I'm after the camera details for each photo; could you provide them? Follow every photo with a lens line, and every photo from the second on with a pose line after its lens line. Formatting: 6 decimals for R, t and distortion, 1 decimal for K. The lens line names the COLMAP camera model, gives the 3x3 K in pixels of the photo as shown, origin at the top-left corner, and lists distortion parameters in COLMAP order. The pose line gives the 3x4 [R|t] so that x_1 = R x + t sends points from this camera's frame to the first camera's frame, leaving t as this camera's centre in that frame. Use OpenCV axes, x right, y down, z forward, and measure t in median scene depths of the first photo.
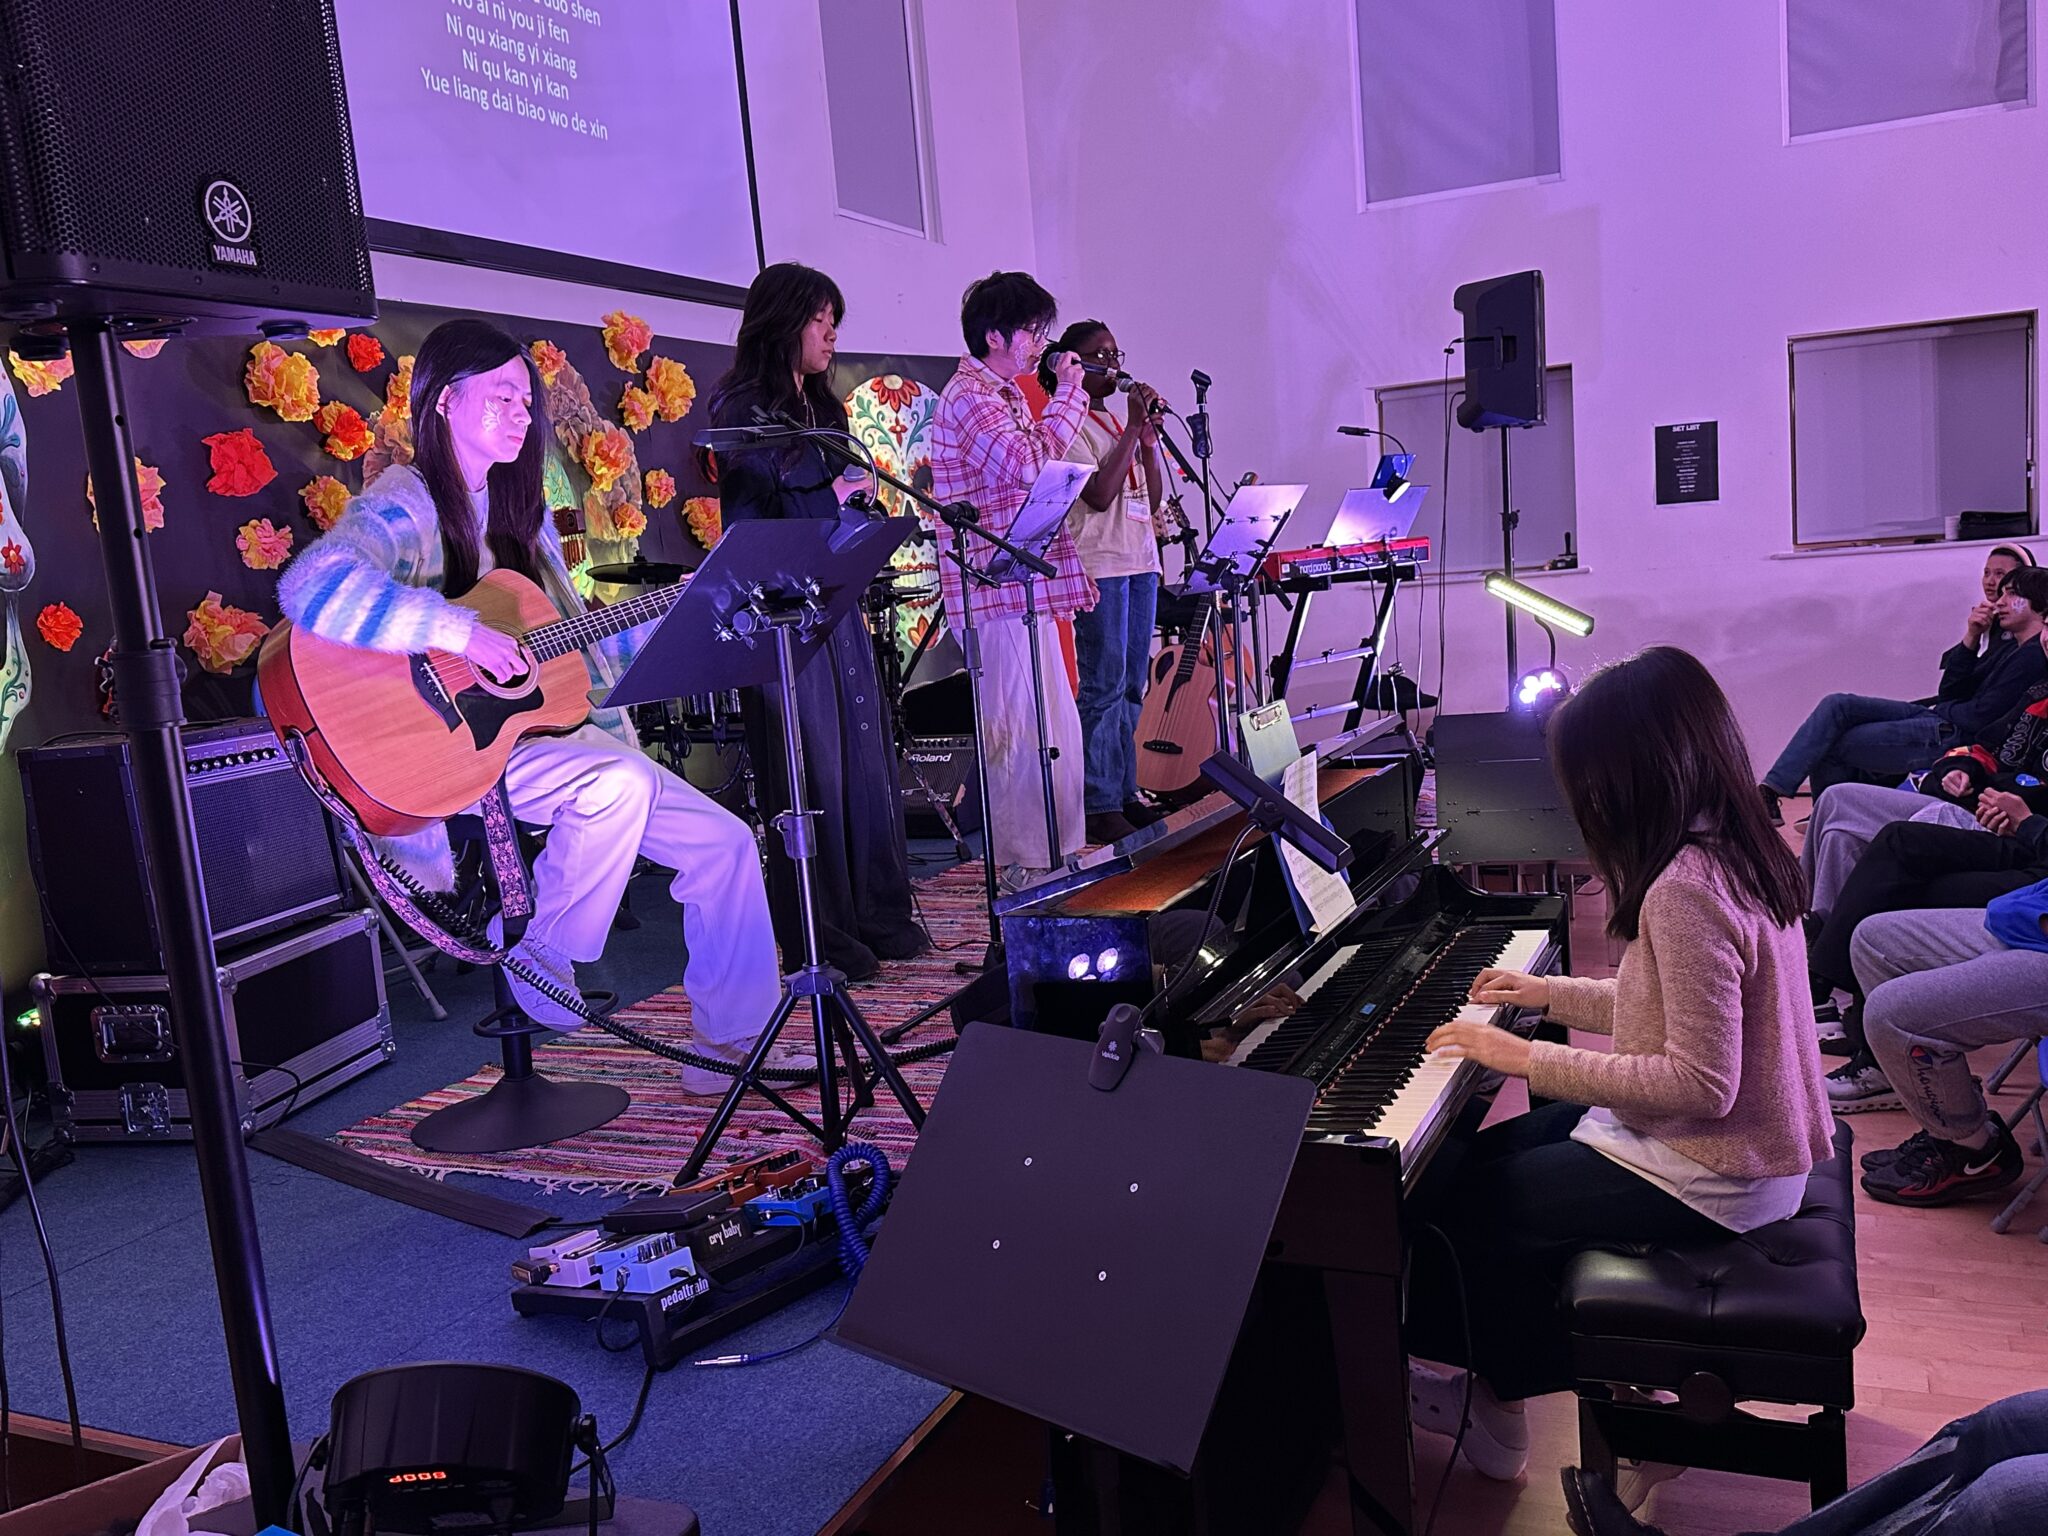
lens RADIAL K [[1749.9, 0, 1040.6], [0, 1749.9, 798.1], [0, 0, 1]] dist [0.129752, -0.191188]
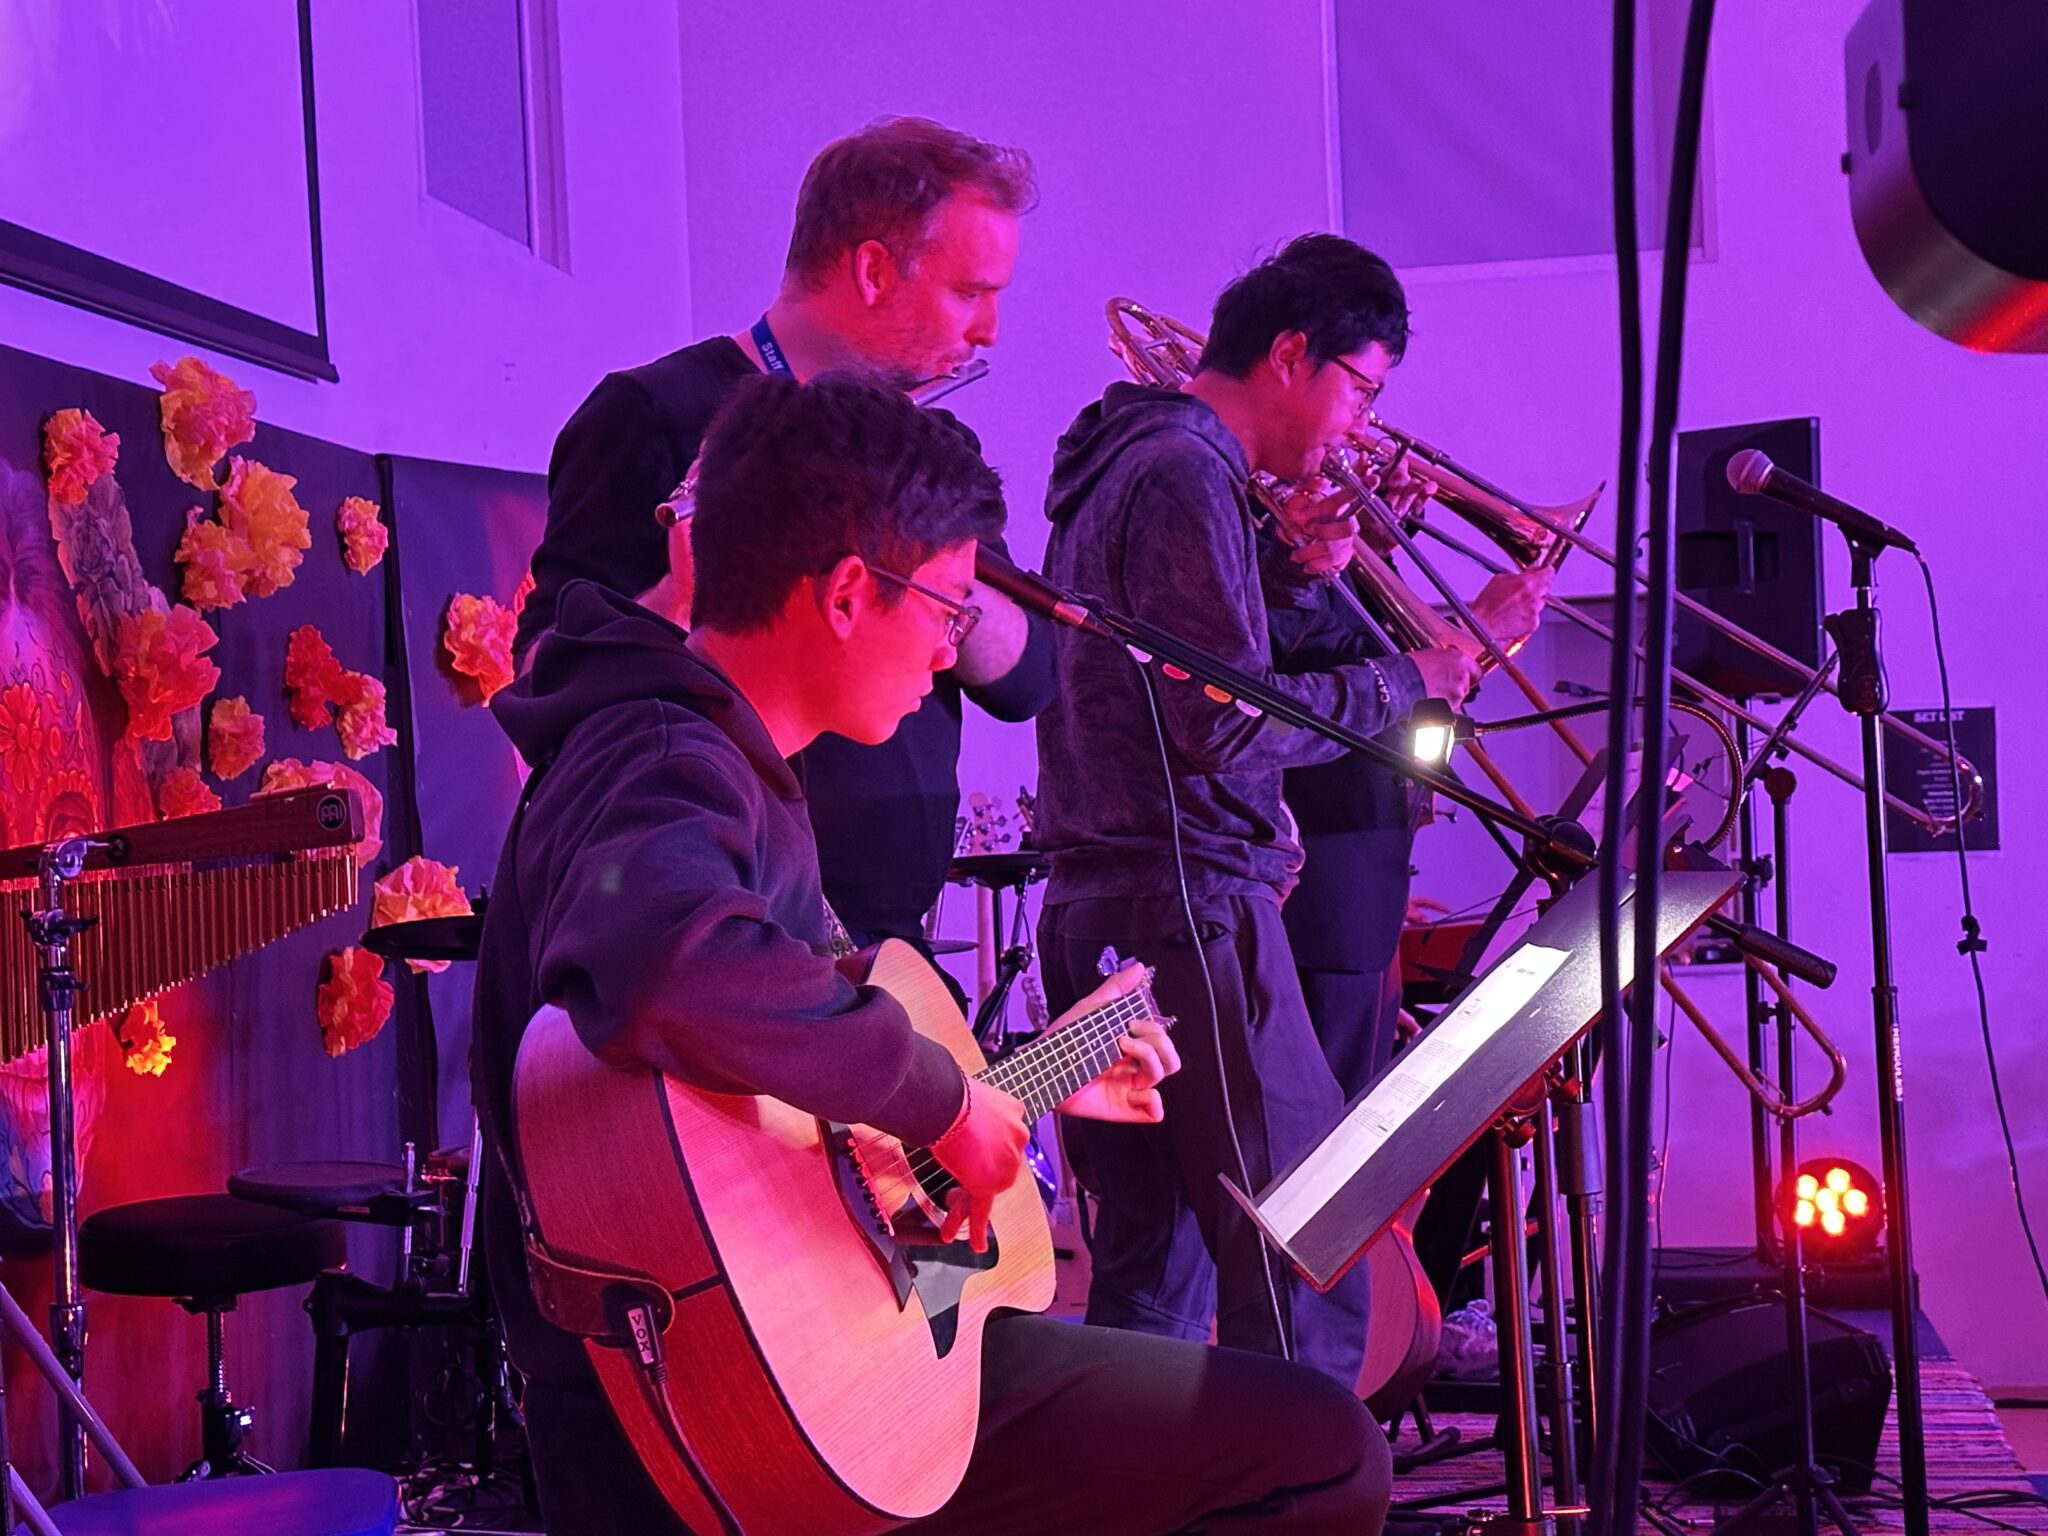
lens RADIAL K [[3343.1, 0, 1018.5], [0, 3343.1, 768.7], [0, 0, 1]] dist [0.140089, 0.000000]
pose [[0.966031, 0.046525, 0.254205, -0.254982], [-0.002464, 0.985275, -0.170962, -0.021565], [-0.258416, 0.164528, 0.951920, 0.134606]]
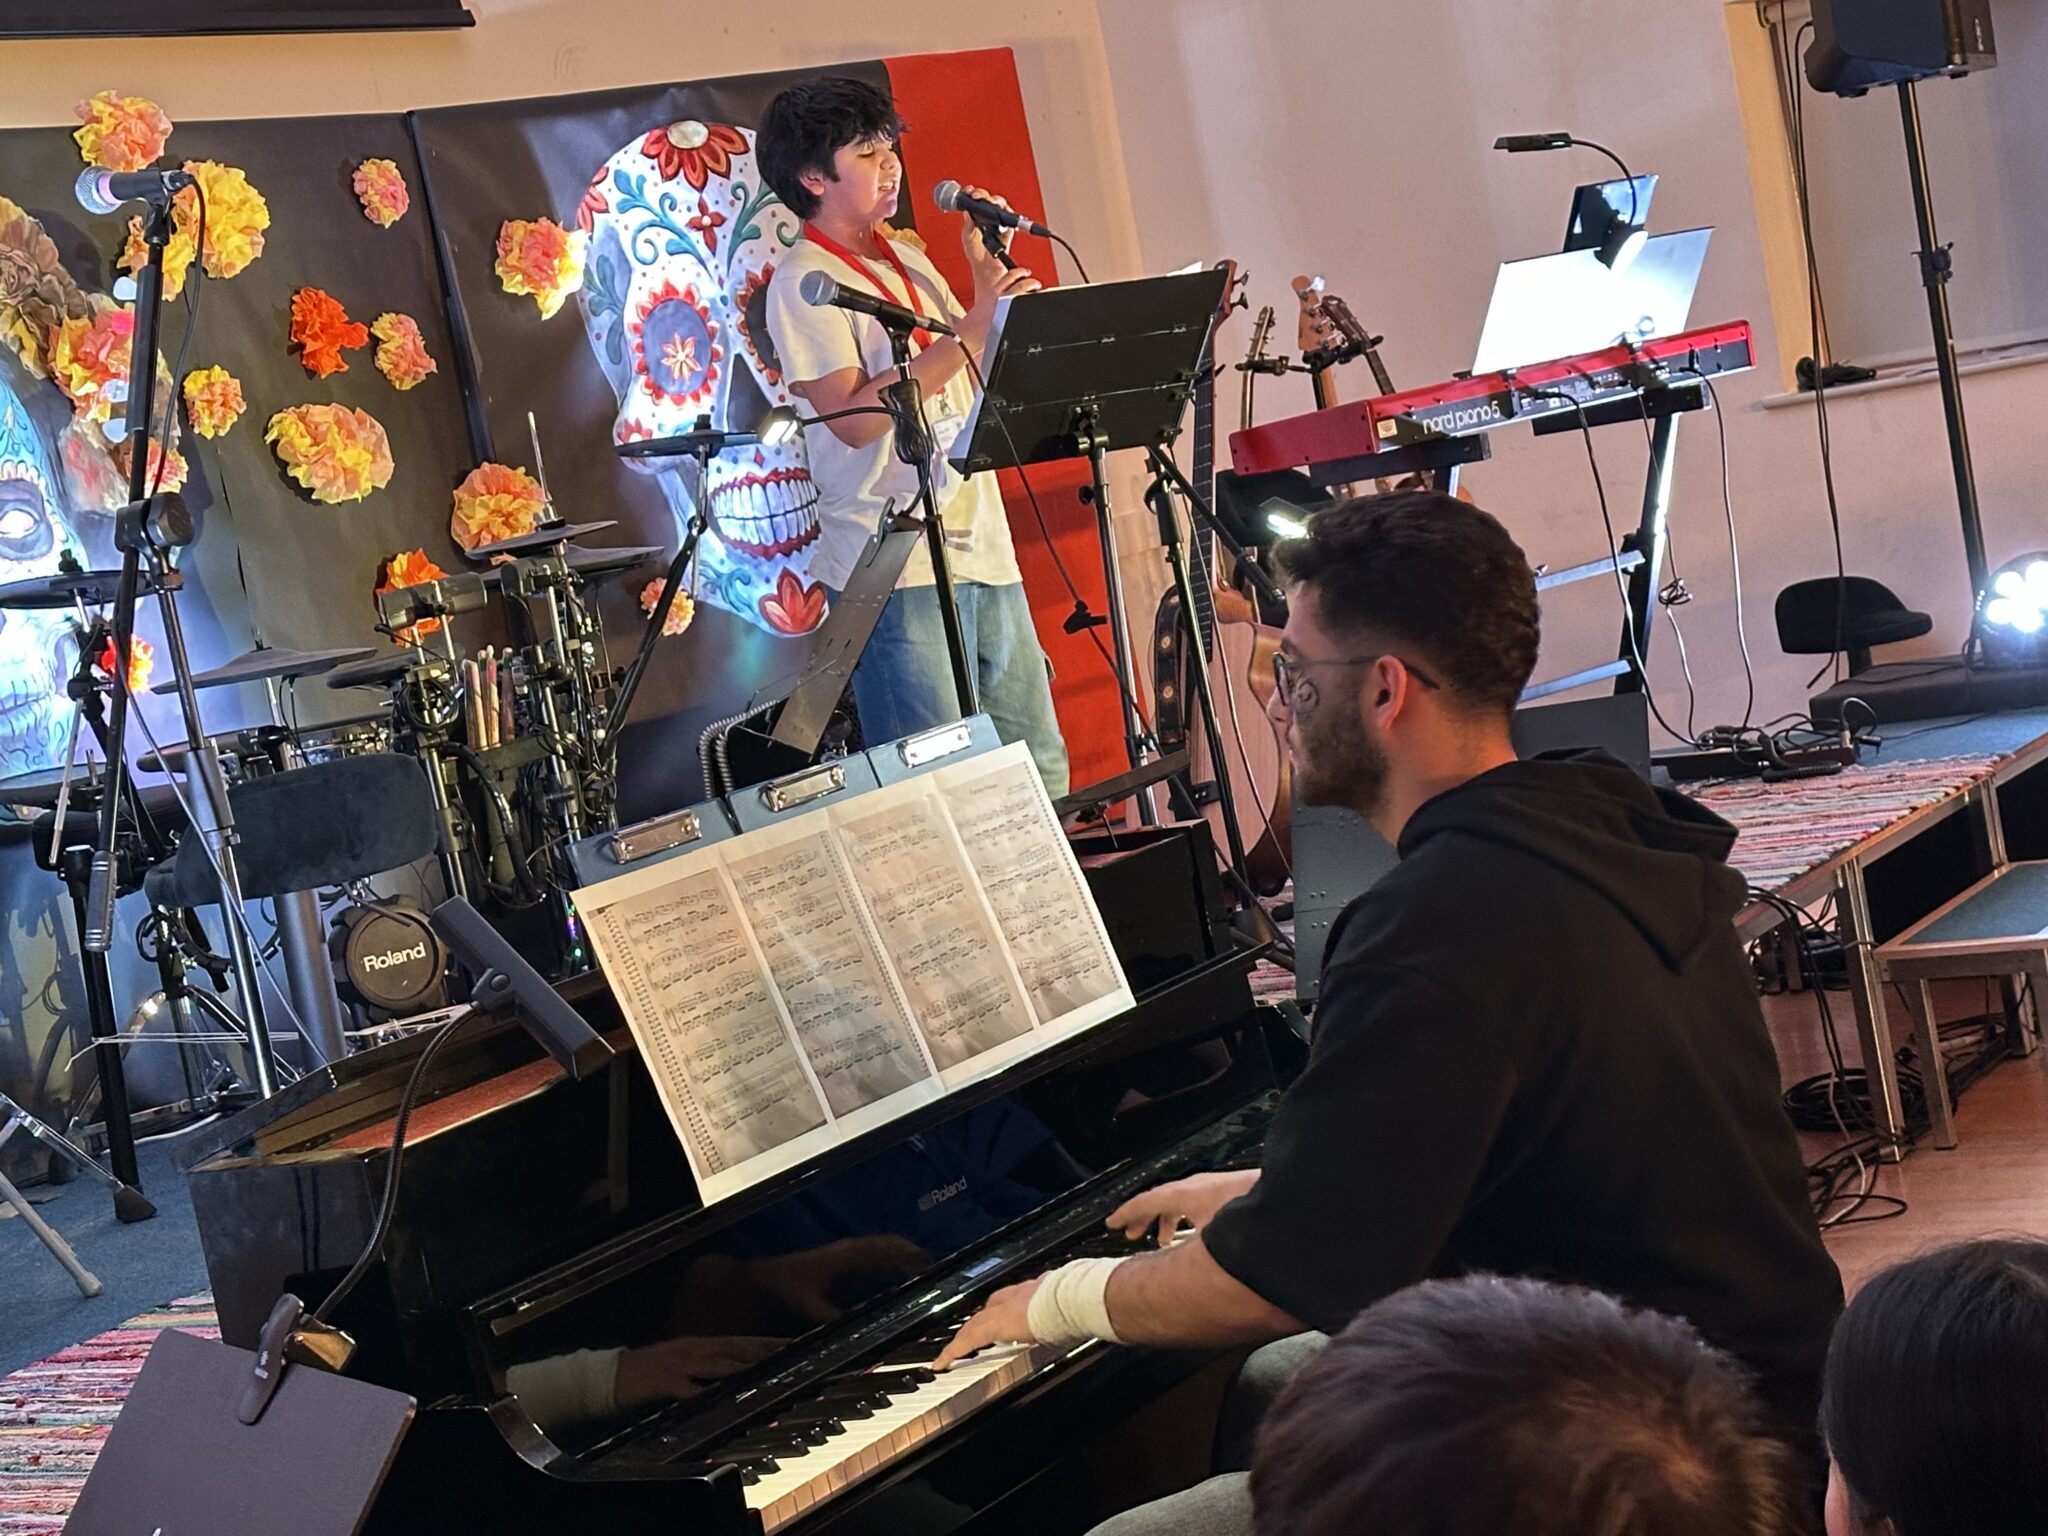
lens RADIAL K [[3876.1, 0, 1019.9], [0, 3876.1, 757.2], [0, 0, 1]] dist [0.151465, 0.000000]
pose [[0.985860, -0.090157, -0.141248, 0.199458], [0.086013, 0.995672, -0.035188, -0.003299], [0.143809, 0.022542, 0.989349, -0.158411]]
